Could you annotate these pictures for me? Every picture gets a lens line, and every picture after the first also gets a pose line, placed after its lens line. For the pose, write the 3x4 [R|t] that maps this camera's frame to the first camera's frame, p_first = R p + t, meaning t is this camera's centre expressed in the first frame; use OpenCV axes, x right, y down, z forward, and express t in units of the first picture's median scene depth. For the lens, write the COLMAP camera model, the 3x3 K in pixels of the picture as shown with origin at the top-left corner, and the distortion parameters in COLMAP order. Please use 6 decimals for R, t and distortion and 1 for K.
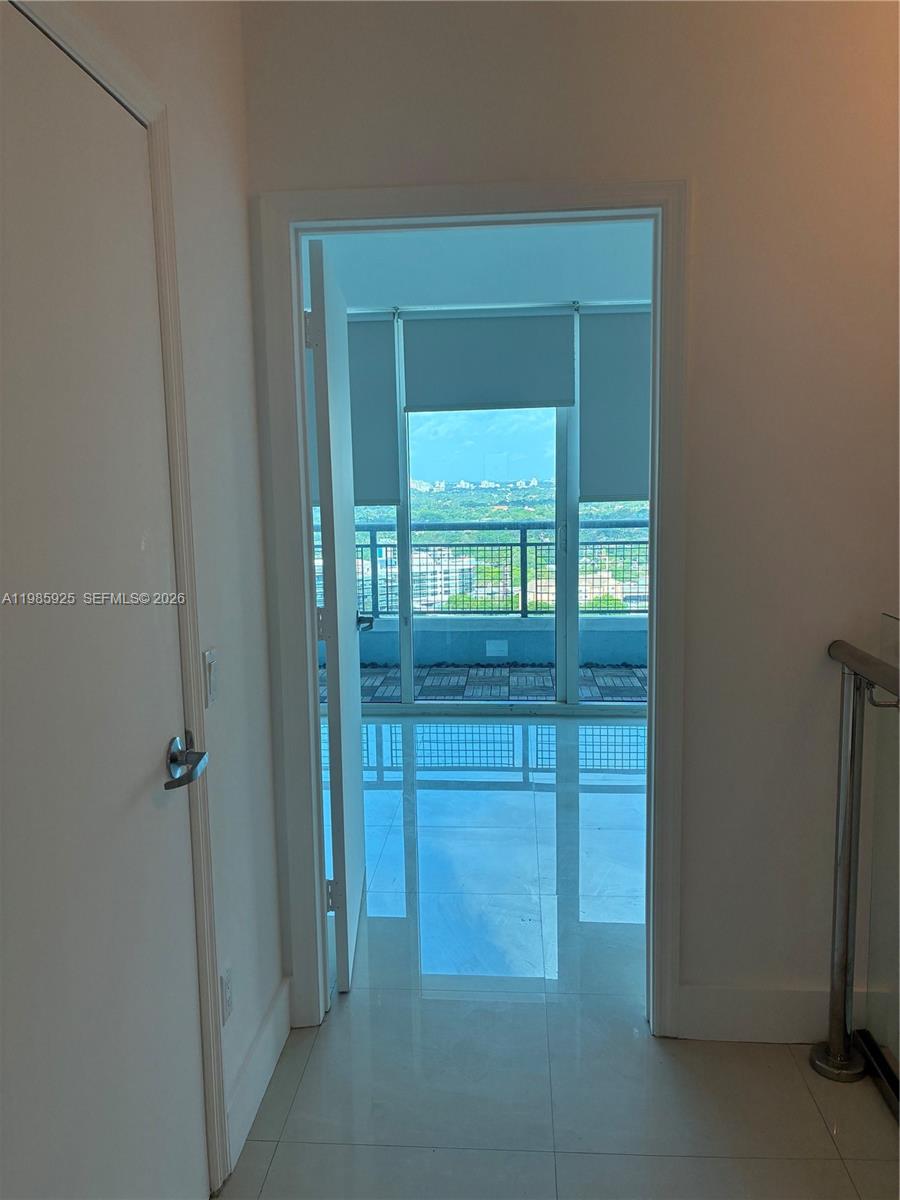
lens RADIAL K [[907.5, 0, 451.1], [0, 907.5, 592.9], [0, 0, 1]] dist [0.078079, -0.115476]
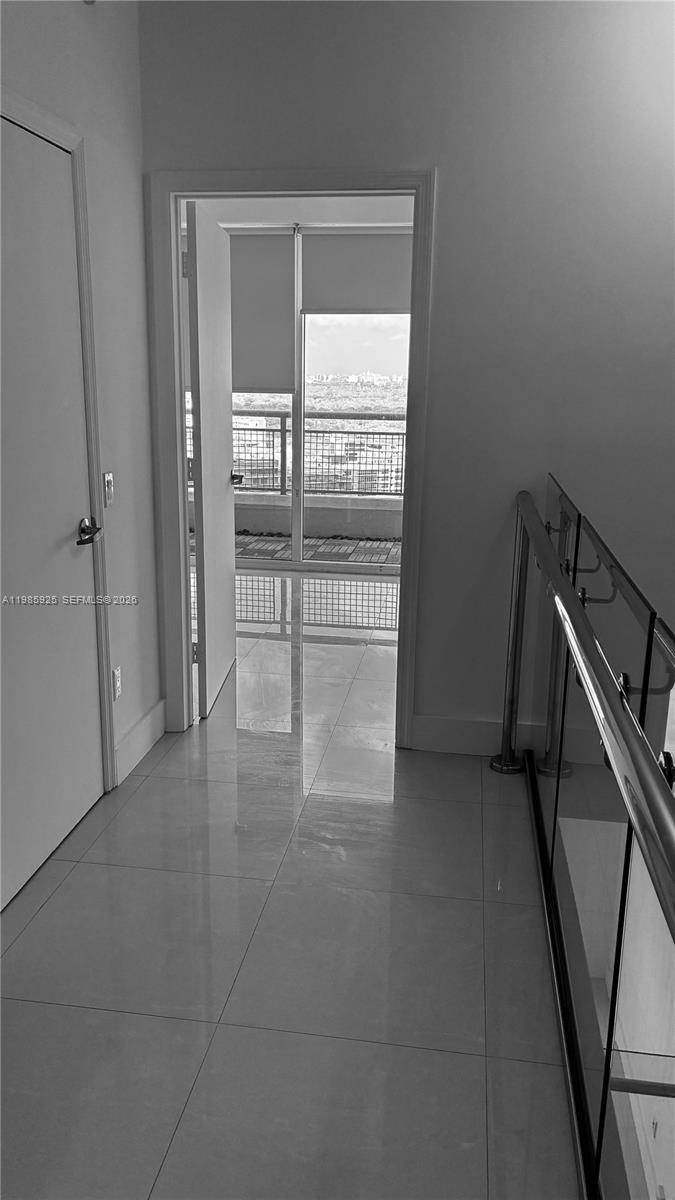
lens RADIAL K [[915.6, 0, 337.5], [0, 915.6, 600.0], [0, 0, 1]] dist [0.024562, -0.004126]
pose [[0.996291, 0.054730, -0.066401, 0.206063], [-0.046555, 0.991808, 0.118953, 0.056596], [0.072368, -0.115420, 0.990677, -0.483706]]
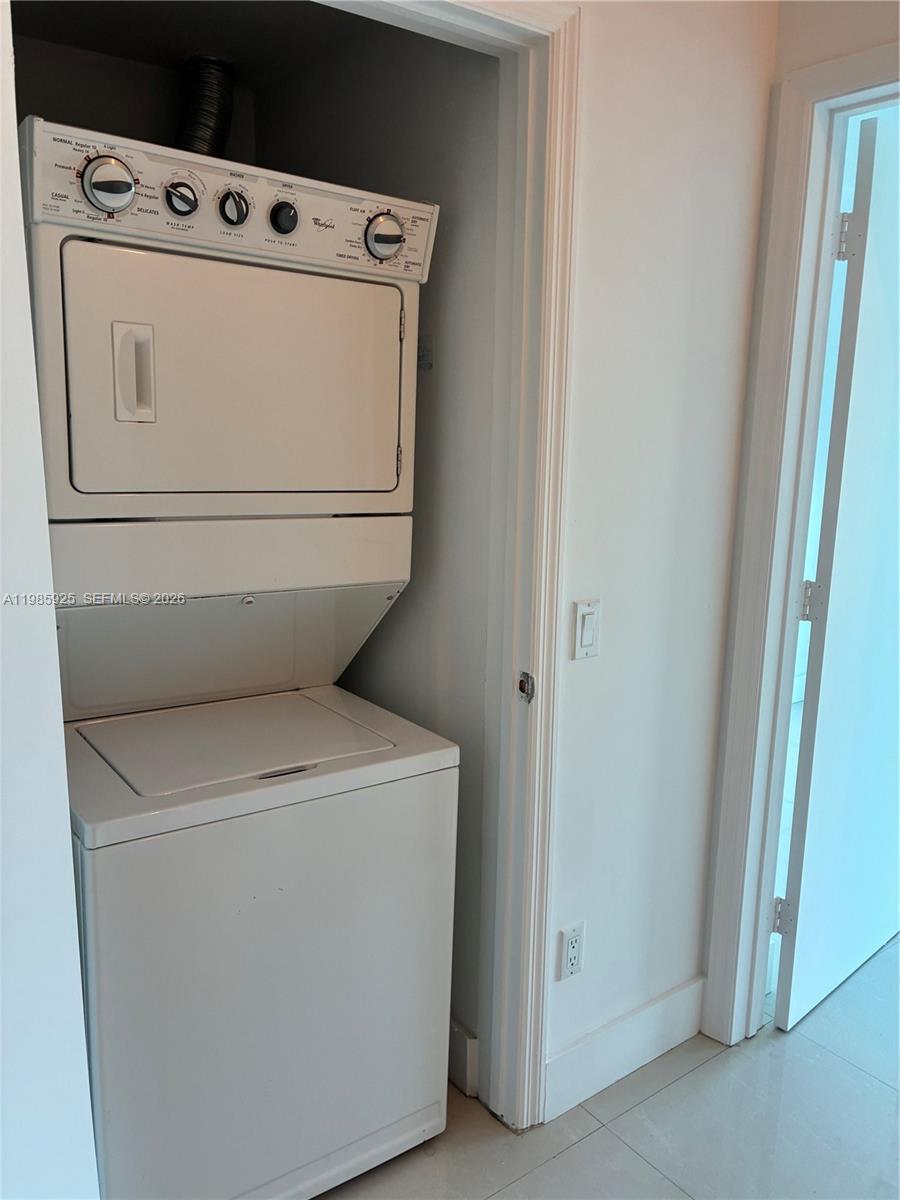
lens RADIAL K [[920.6, 0, 454.9], [0, 920.6, 597.0], [0, 0, 1]] dist [0.031876, -0.002323]
pose [[0.657254, 0.177430, -0.732486, 0.265174], [-0.128774, 0.984039, 0.122816, -0.032551], [0.742586, 0.013604, 0.669612, 0.197179]]
